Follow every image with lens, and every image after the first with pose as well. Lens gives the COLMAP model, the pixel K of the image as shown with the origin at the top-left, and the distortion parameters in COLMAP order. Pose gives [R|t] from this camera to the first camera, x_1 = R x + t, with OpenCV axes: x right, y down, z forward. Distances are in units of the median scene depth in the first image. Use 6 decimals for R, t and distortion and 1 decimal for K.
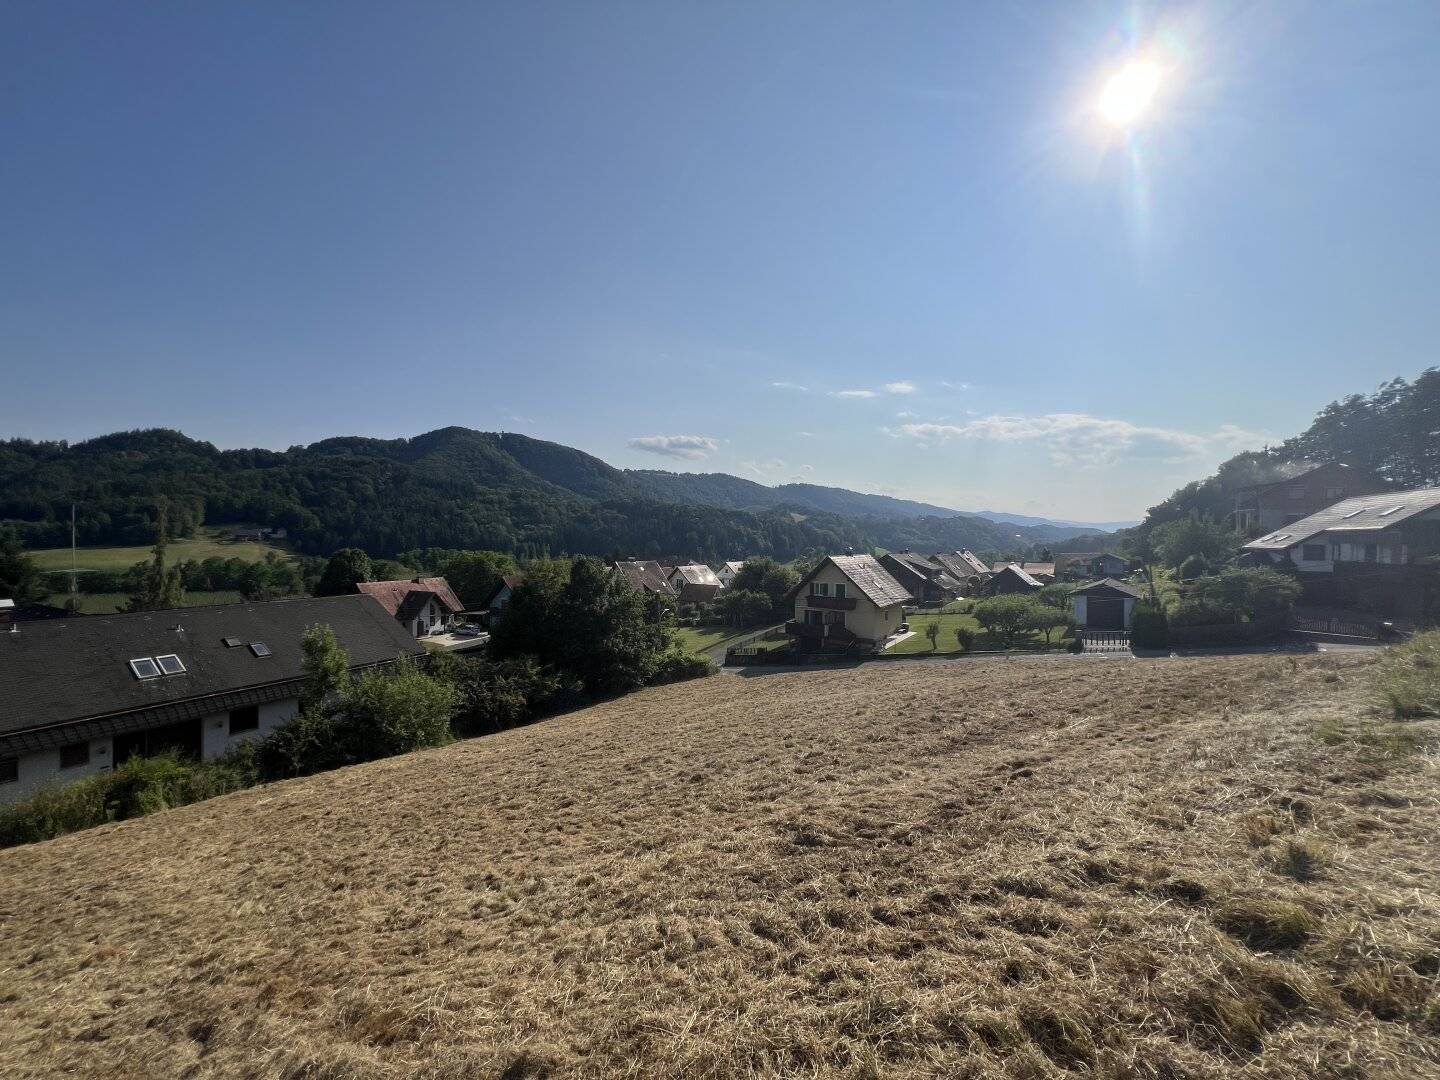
lens RADIAL K [[571.5, 0, 721.0], [0, 571.5, 551.7], [0, 0, 1]] dist [-0.006925, 0.002222]
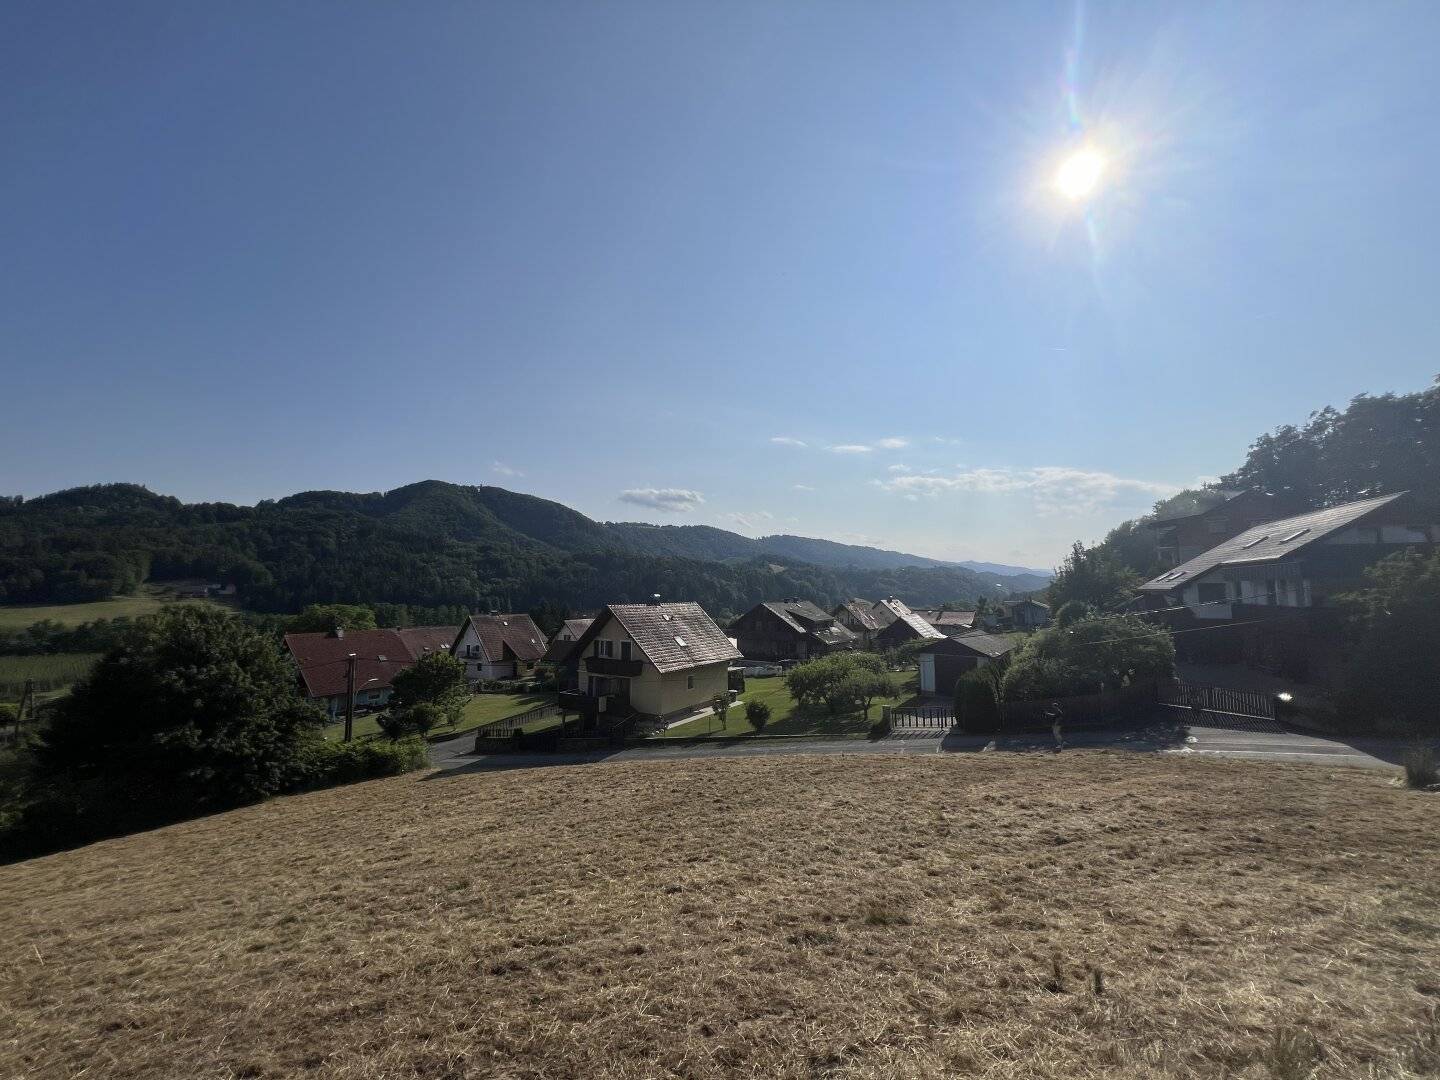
lens RADIAL K [[571.5, 0, 729.5], [0, 571.5, 542.7], [0, 0, 1]] dist [-0.006925, 0.002222]
pose [[0.999677, -0.007839, 0.024171, 0.141681], [0.010393, 0.994161, -0.107410, 0.003424], [-0.023187, 0.107626, 0.993921, 0.092317]]
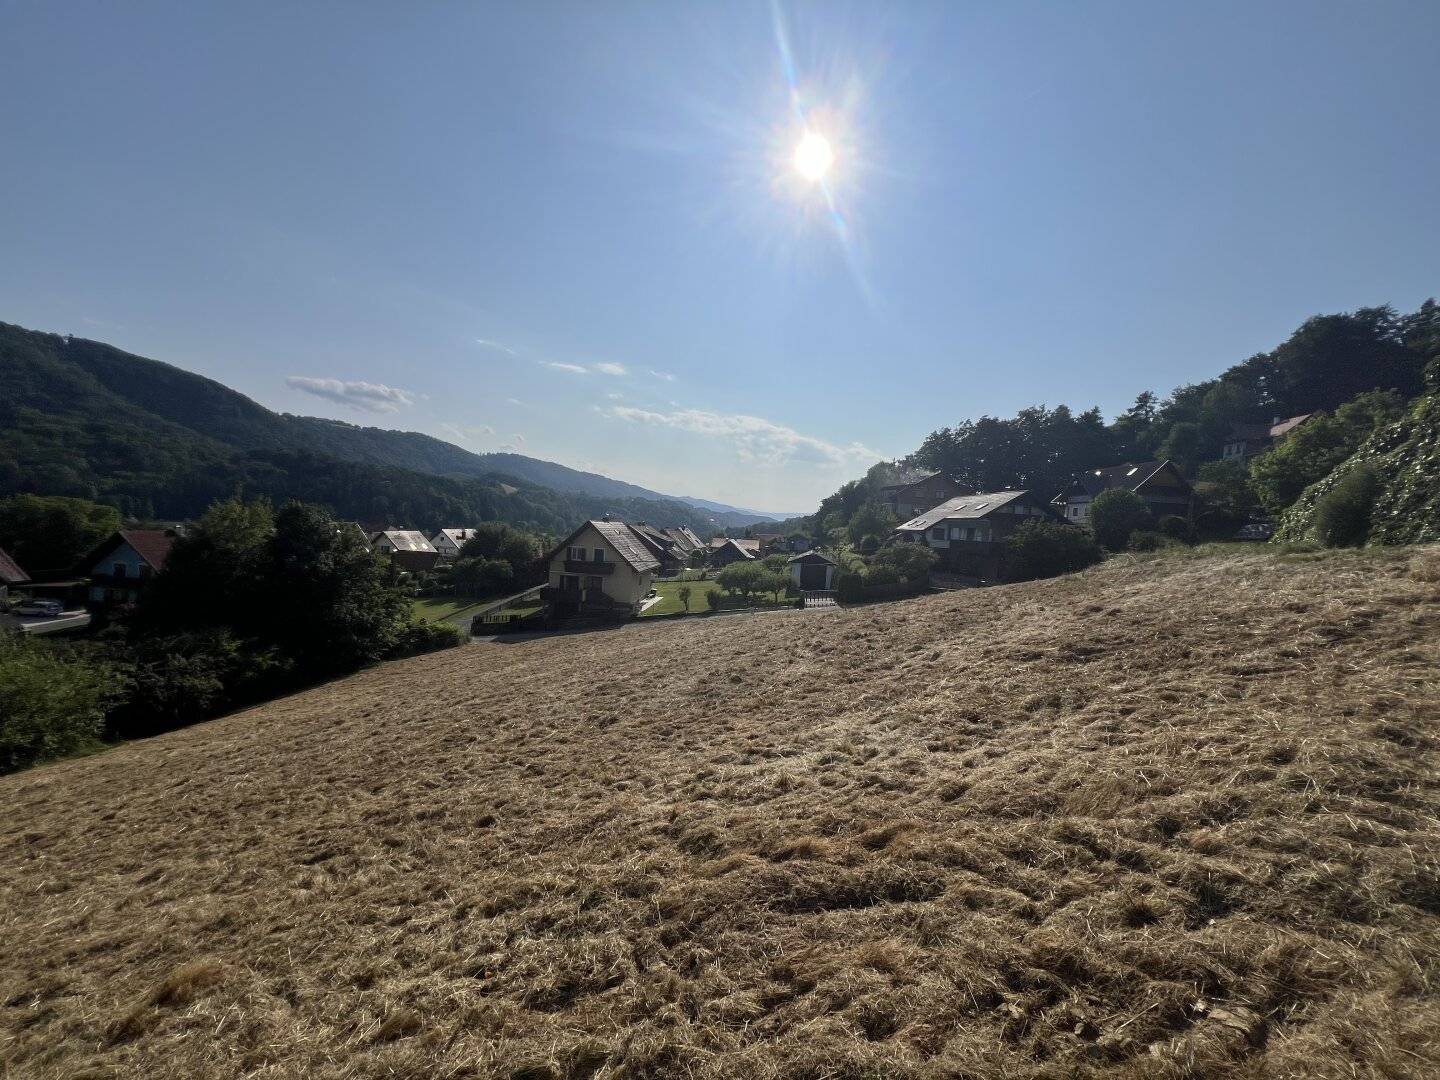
lens RADIAL K [[571.5, 0, 712.9], [0, 571.5, 550.4], [0, 0, 1]] dist [-0.006925, 0.002222]
pose [[0.882675, 0.024302, 0.469356, -0.036229], [-0.042068, 0.998739, 0.027401, 0.010054], [-0.468098, -0.043931, 0.882584, 0.009645]]
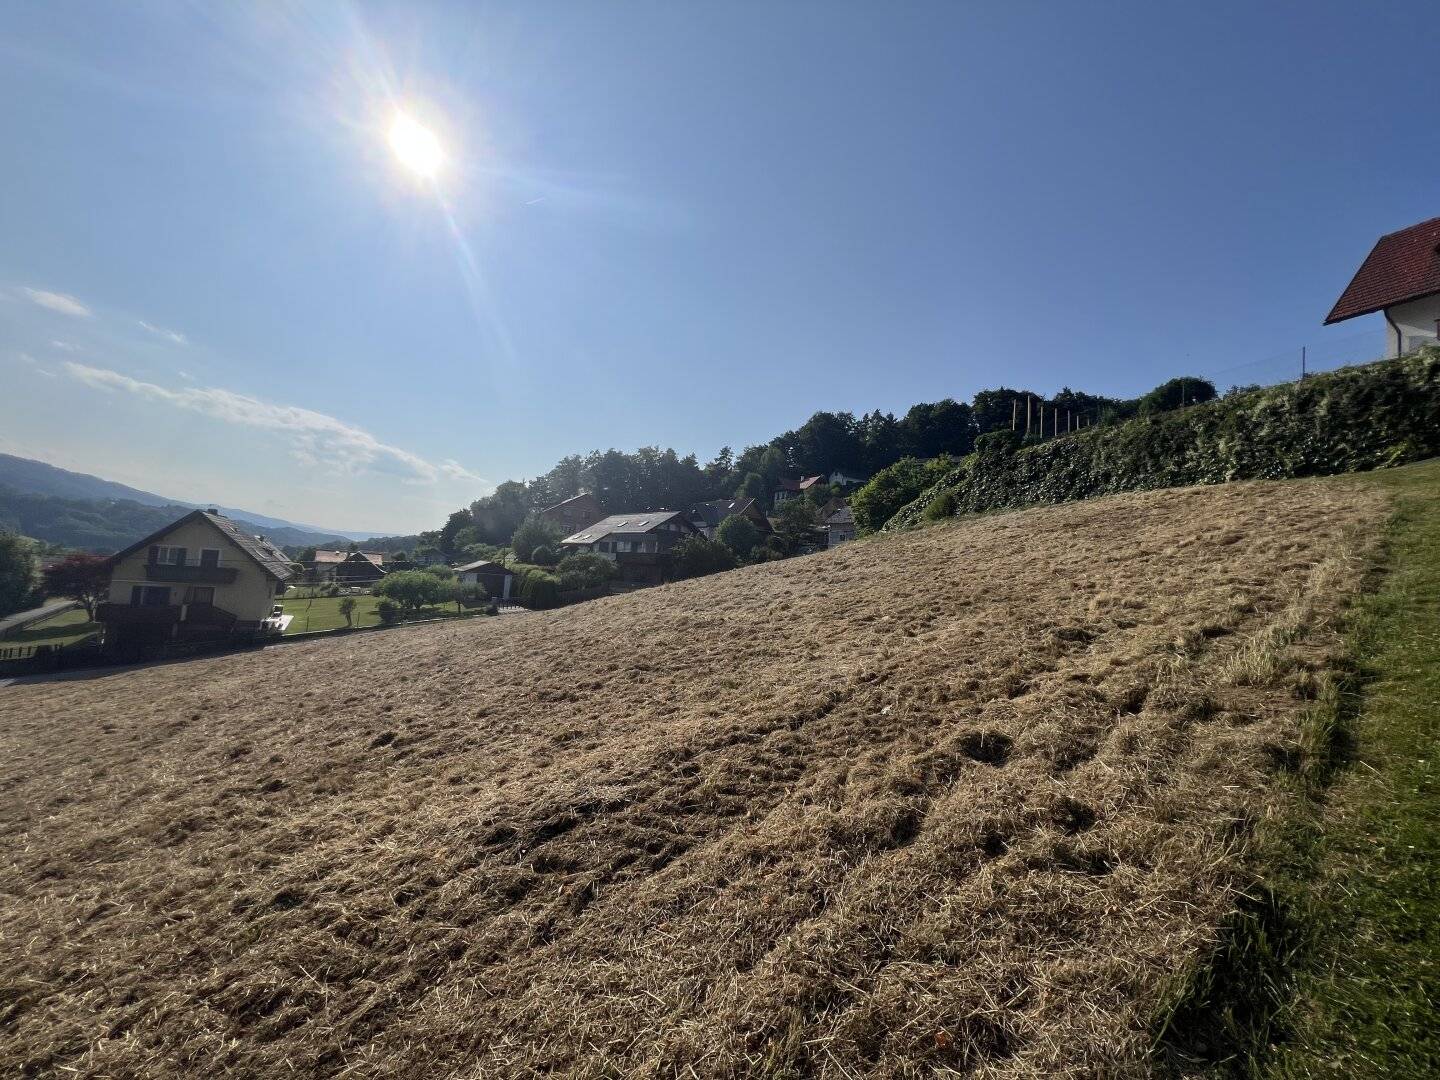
lens RADIAL K [[583.0, 0, 719.4], [0, 583.0, 541.4], [0, 0, 1]] dist [0.000739, -0.000721]
pose [[0.390227, 0.079383, 0.917290, -0.098231], [-0.049308, 0.996648, -0.065275, 0.027025], [-0.919397, -0.019758, 0.392833, 0.040218]]
